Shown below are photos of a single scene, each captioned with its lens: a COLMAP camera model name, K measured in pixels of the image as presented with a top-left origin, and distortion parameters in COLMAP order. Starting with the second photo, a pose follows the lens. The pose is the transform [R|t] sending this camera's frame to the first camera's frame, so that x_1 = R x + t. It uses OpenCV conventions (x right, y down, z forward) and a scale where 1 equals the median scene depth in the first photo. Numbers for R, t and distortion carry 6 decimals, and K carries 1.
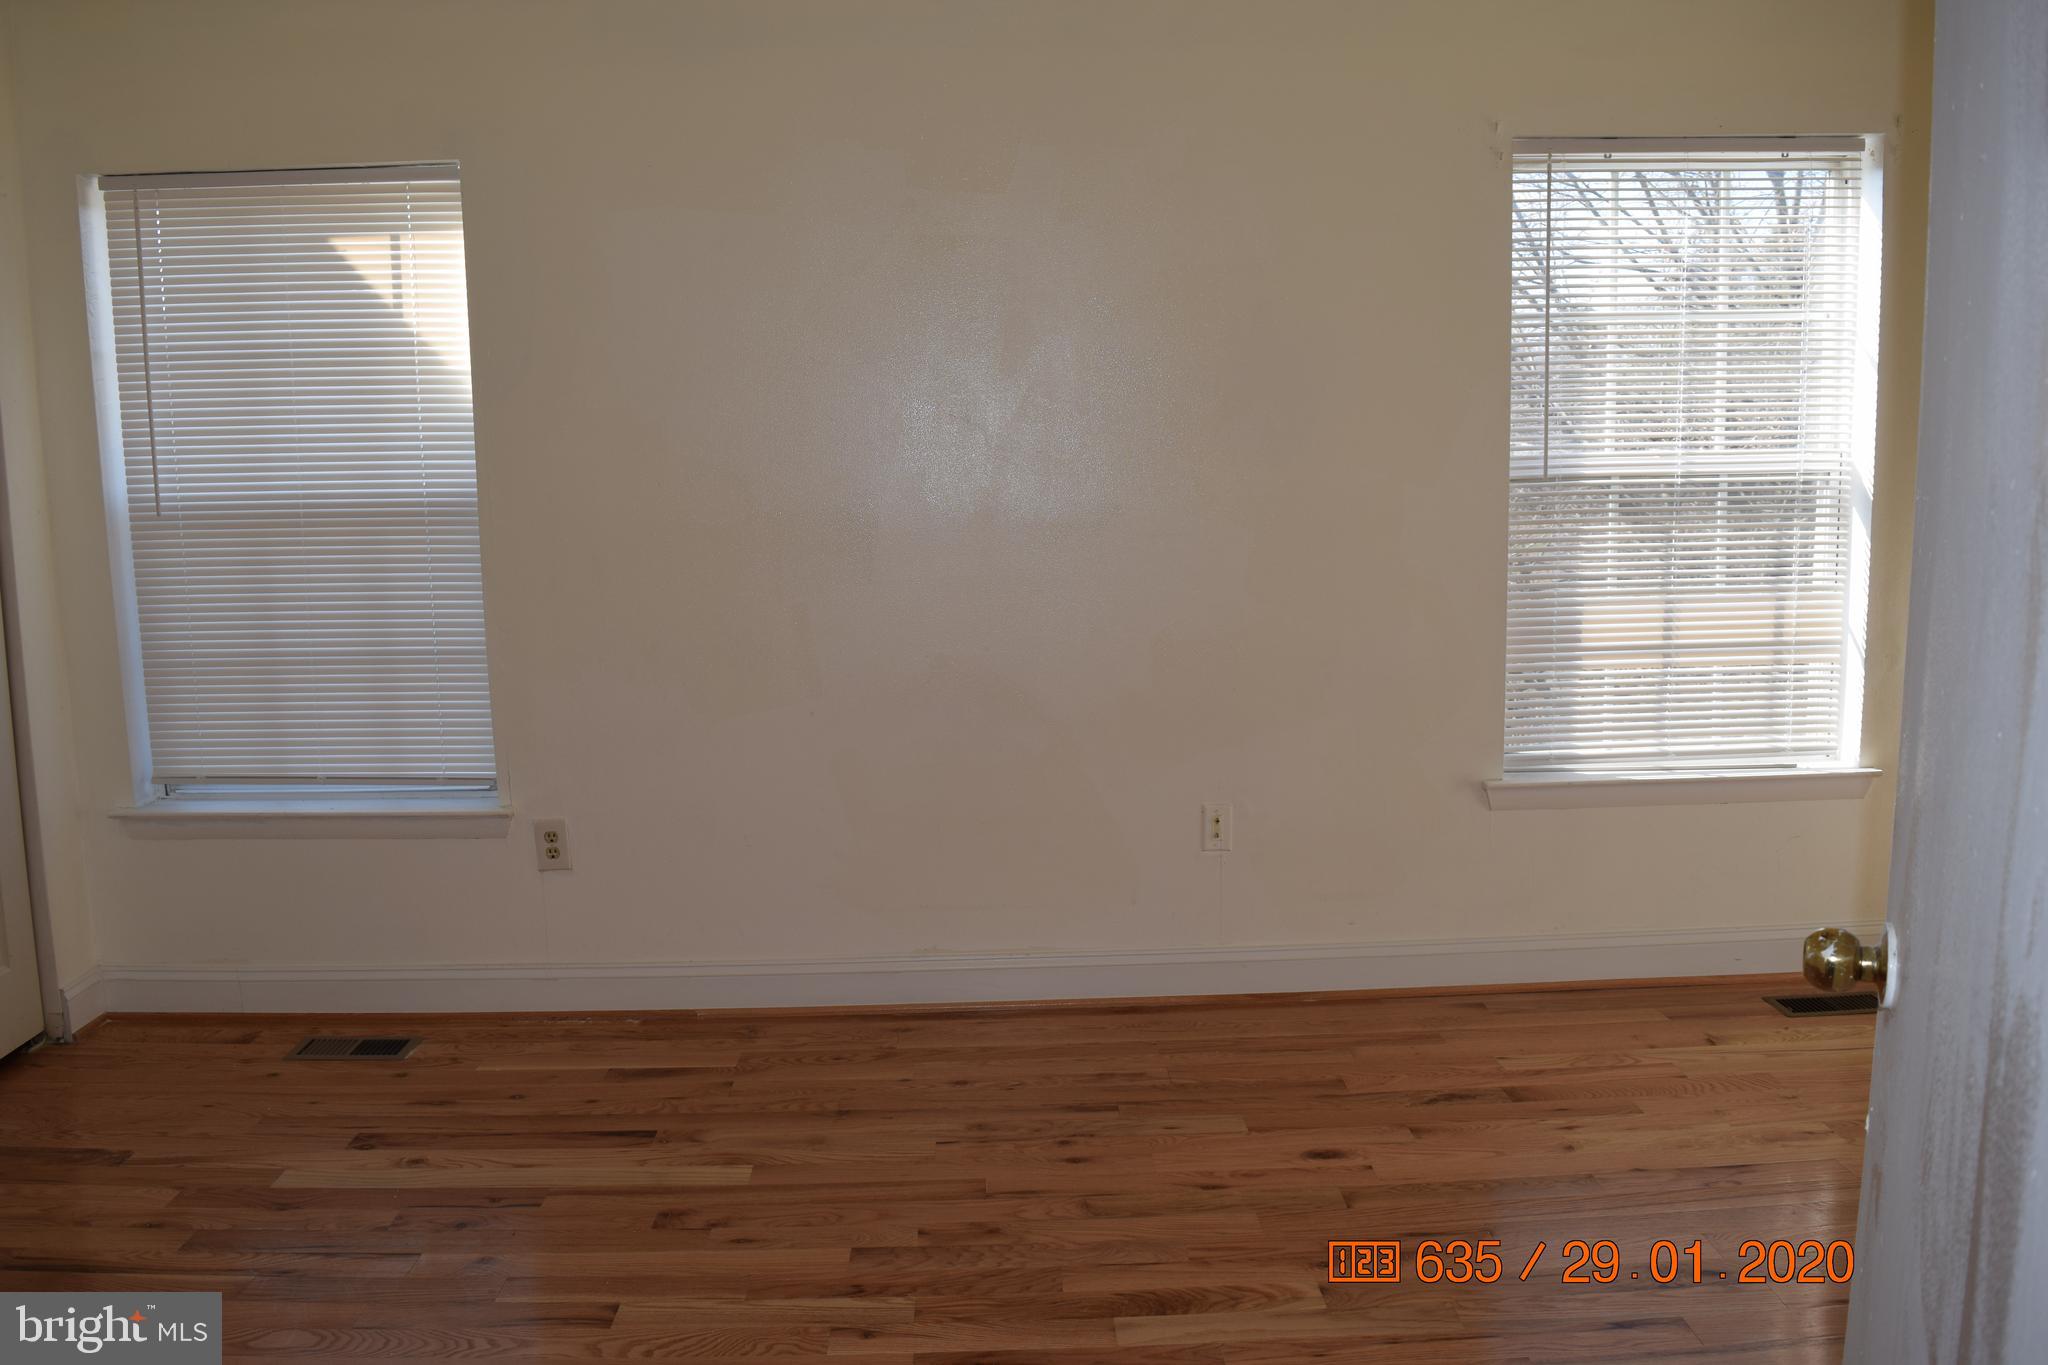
lens RADIAL K [[1621.9, 0, 1040.4], [0, 1621.9, 665.9], [0, 0, 1]] dist [-0.090495, 0.012732]
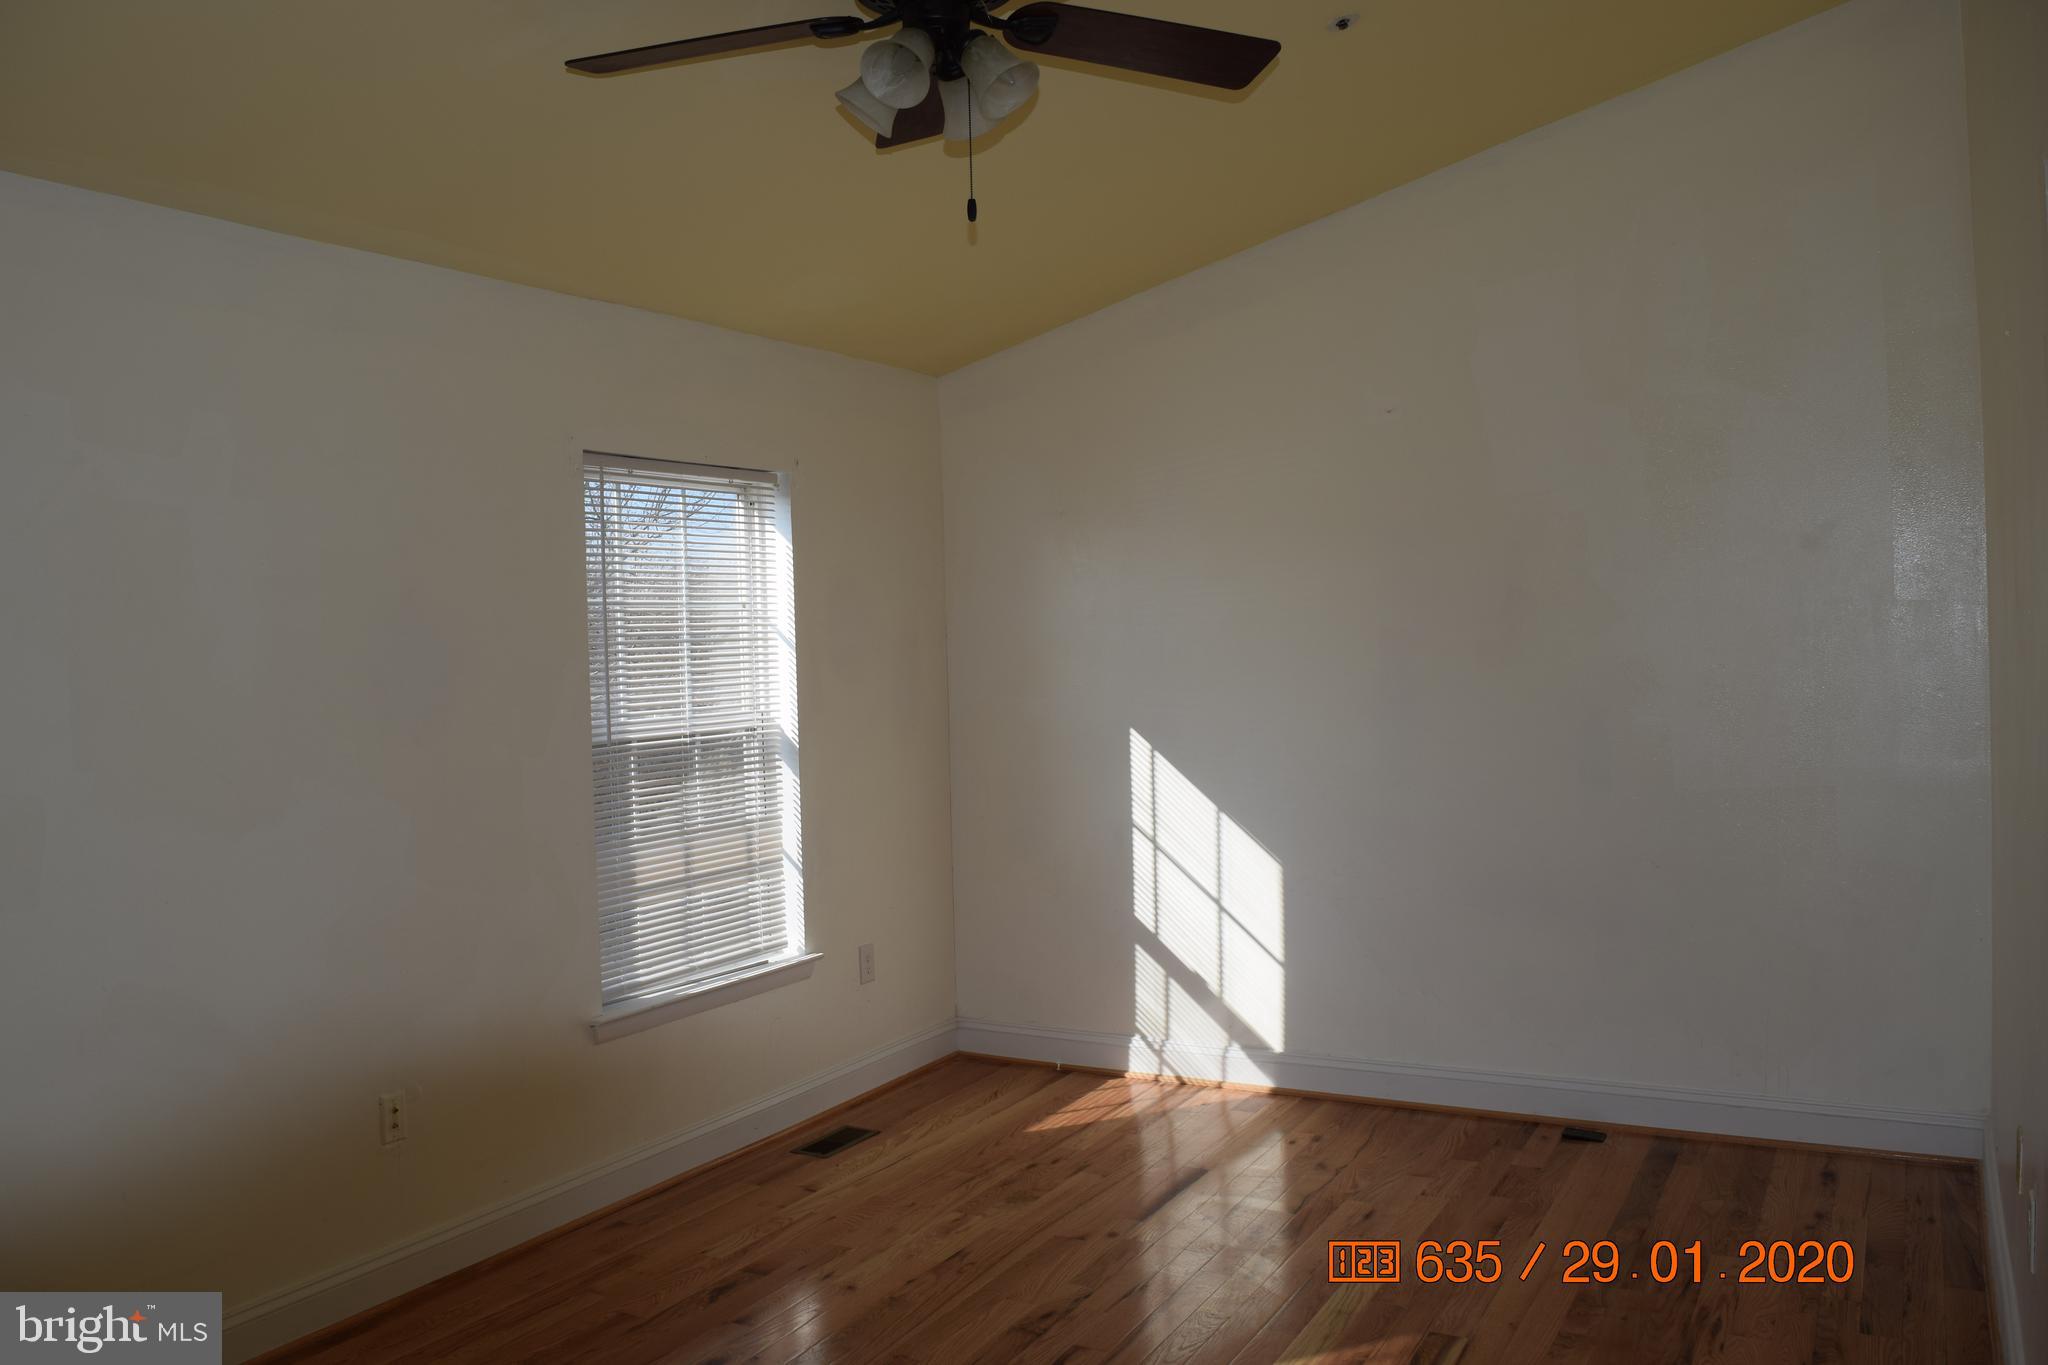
lens RADIAL K [[1621.9, 0, 968.6], [0, 1621.9, 679.7], [0, 0, 1]] dist [-0.090495, 0.012732]
pose [[0.517650, -0.008859, 0.855547, -0.539201], [0.136741, 0.987950, -0.072505, -0.043686], [-0.844595, 0.154521, 0.512624, 0.187698]]
